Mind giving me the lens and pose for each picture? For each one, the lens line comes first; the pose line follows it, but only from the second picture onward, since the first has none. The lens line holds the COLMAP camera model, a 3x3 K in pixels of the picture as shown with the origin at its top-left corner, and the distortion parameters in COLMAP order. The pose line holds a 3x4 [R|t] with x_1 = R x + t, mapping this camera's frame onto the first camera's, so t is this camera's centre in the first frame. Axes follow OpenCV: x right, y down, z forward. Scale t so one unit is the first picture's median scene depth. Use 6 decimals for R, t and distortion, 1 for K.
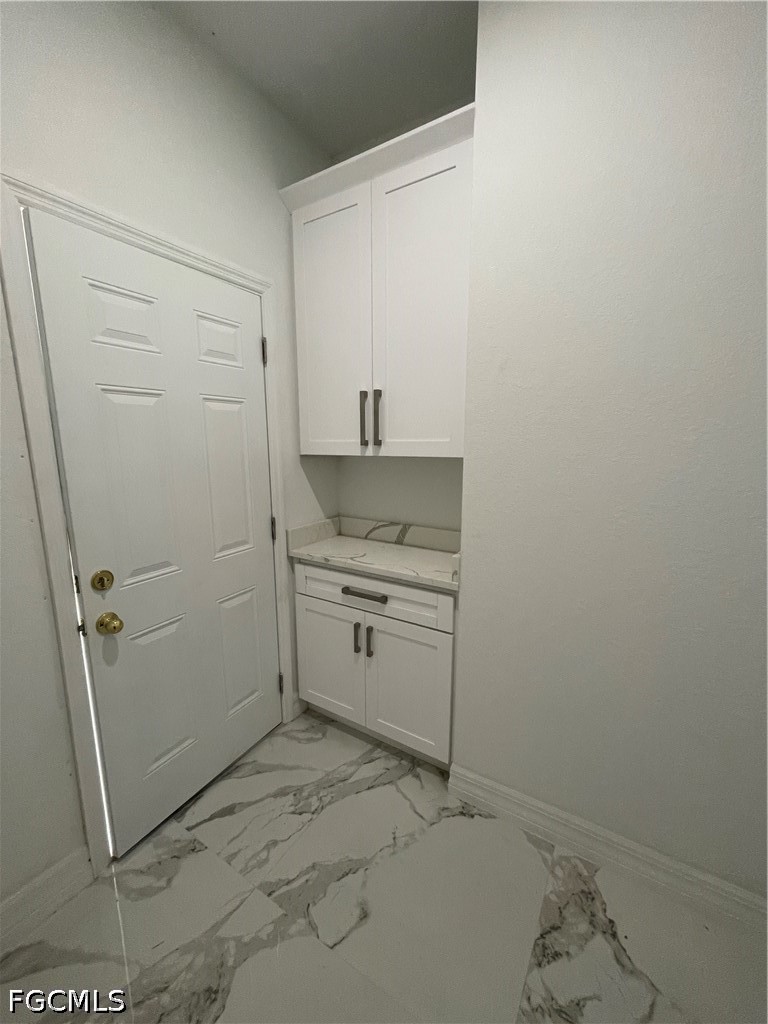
lens RADIAL K [[414.1, 0, 383.1], [0, 414.1, 512.1], [0, 0, 1]] dist [-0.000008, 0.000353]
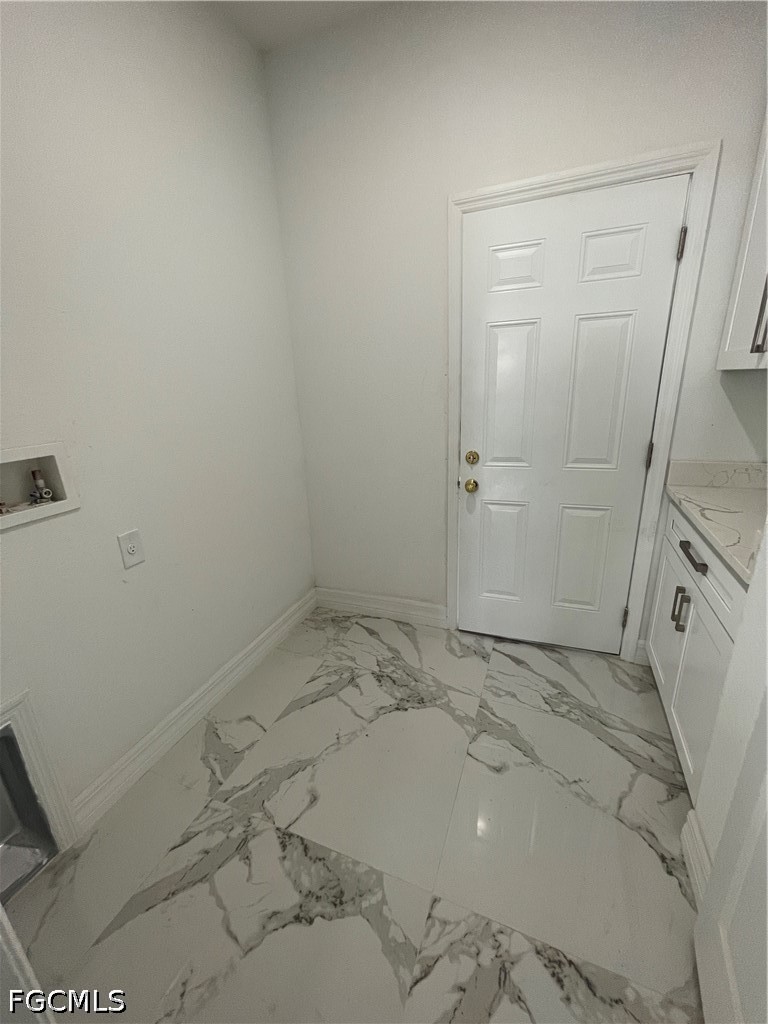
lens RADIAL K [[415.8, 0, 379.8], [0, 415.8, 511.1], [0, 0, 1]] dist [-0.002264, 0.005172]
pose [[0.167912, 0.293159, -0.941203, 0.681695], [-0.127799, 0.953175, 0.274088, -0.024239], [0.977483, 0.074263, 0.197515, 0.312523]]
